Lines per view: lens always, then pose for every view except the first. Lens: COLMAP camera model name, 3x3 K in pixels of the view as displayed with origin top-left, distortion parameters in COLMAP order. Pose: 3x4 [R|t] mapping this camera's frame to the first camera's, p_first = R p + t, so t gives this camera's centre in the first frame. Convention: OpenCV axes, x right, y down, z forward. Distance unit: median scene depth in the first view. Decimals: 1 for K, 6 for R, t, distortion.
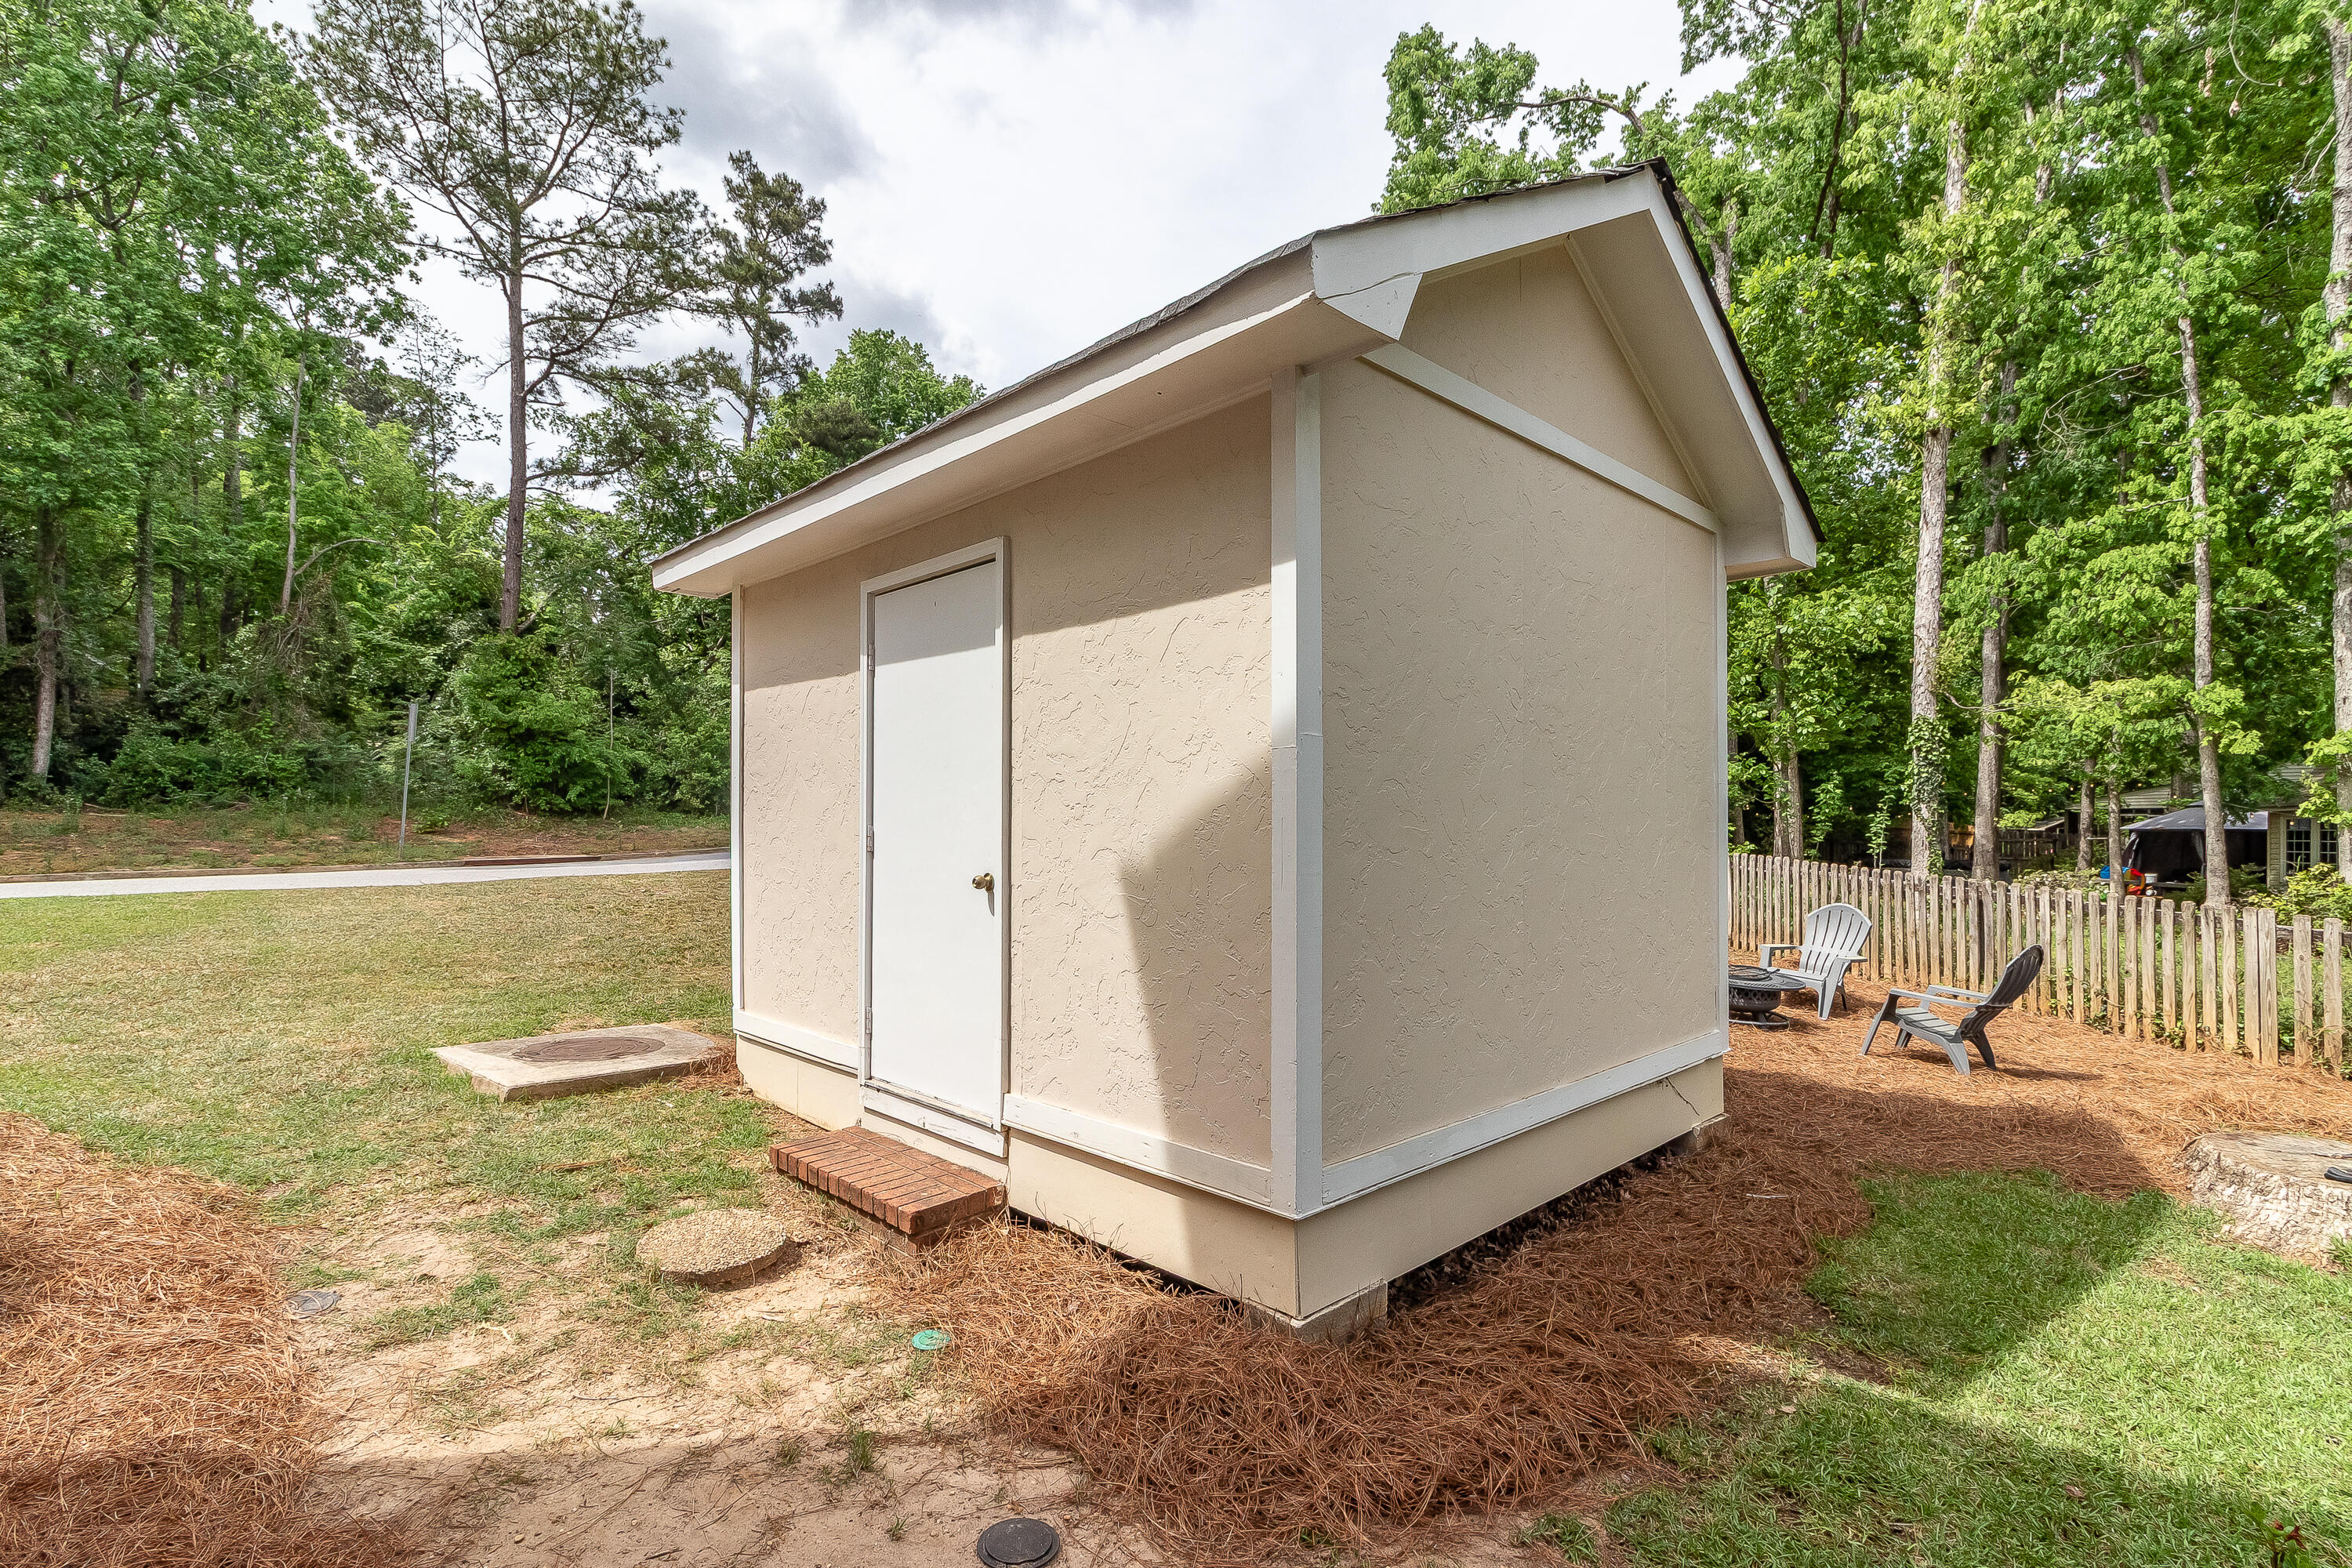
lens RADIAL K [[1104.2, 0, 1176.0], [0, 1104.2, 784.0], [0, 0, 1]] dist [-0.000490, 0.000411]
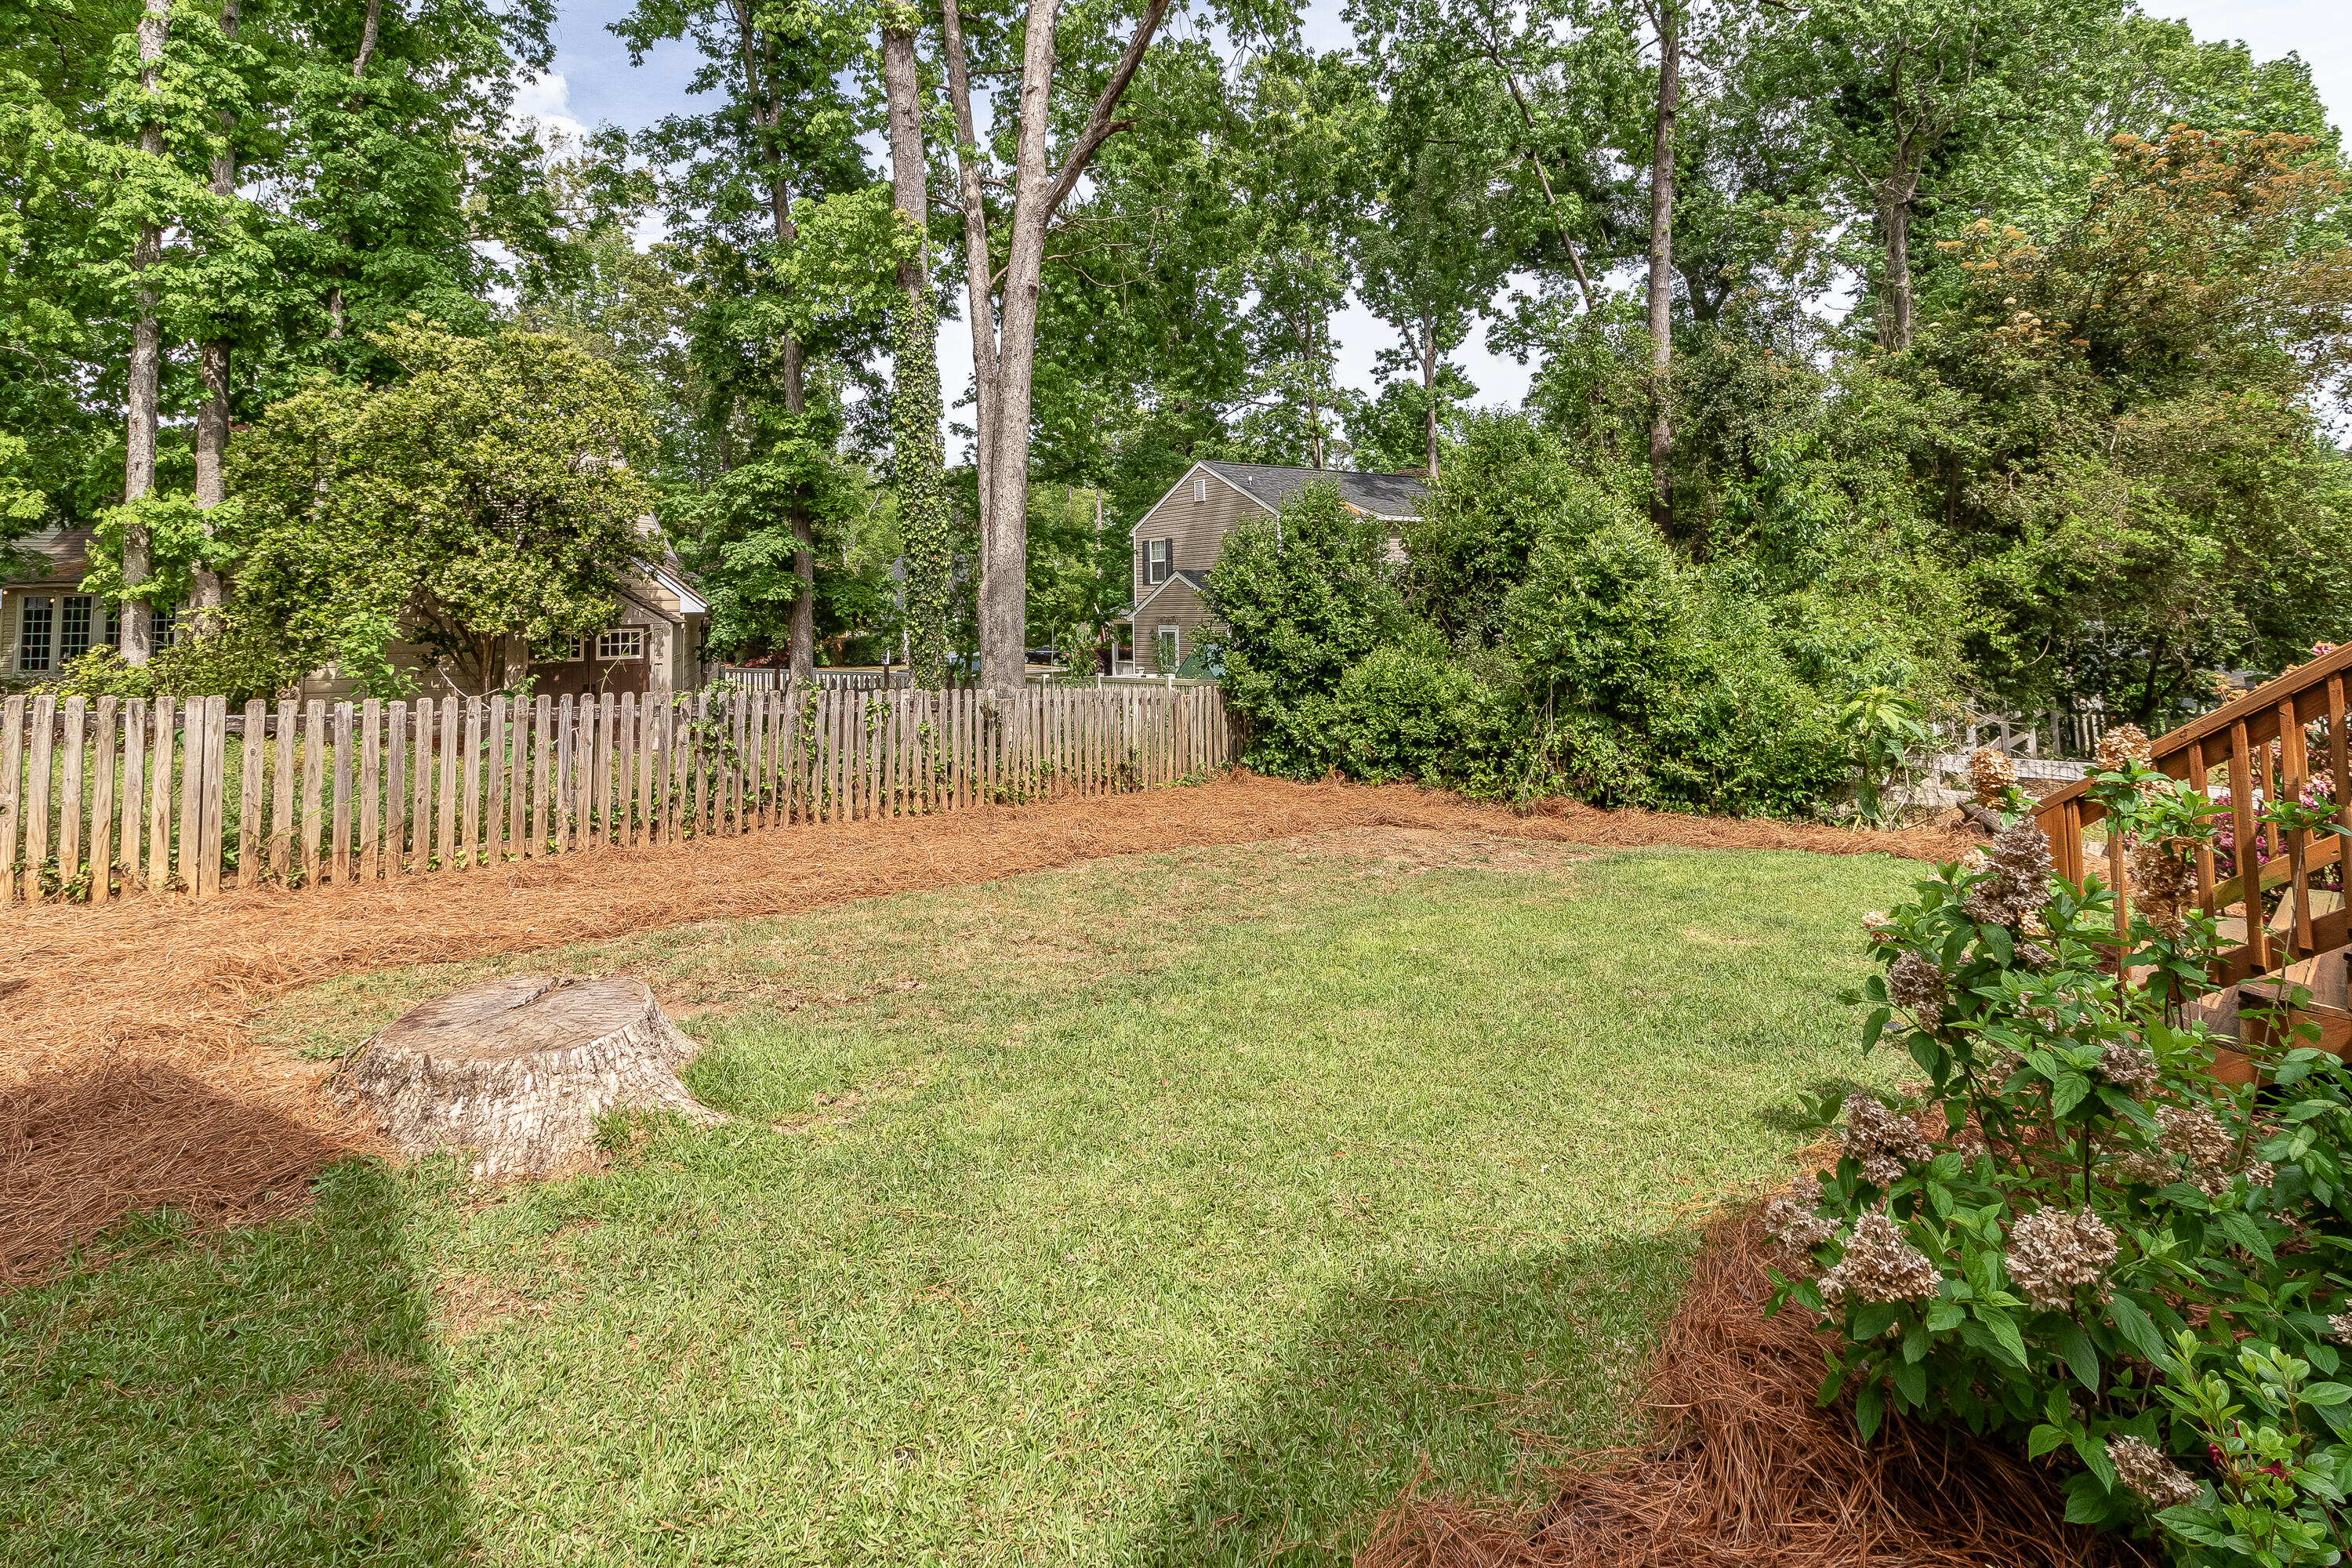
lens RADIAL K [[1129.3, 0, 1174.4], [0, 1129.3, 537.8], [0, 0, 1]] dist [0.000057, 0.000283]
pose [[-0.061053, 0.052430, 0.996757, 0.118311], [-0.026230, 0.998190, -0.054112, 0.023120], [-0.997790, -0.029449, -0.059567, 0.342049]]
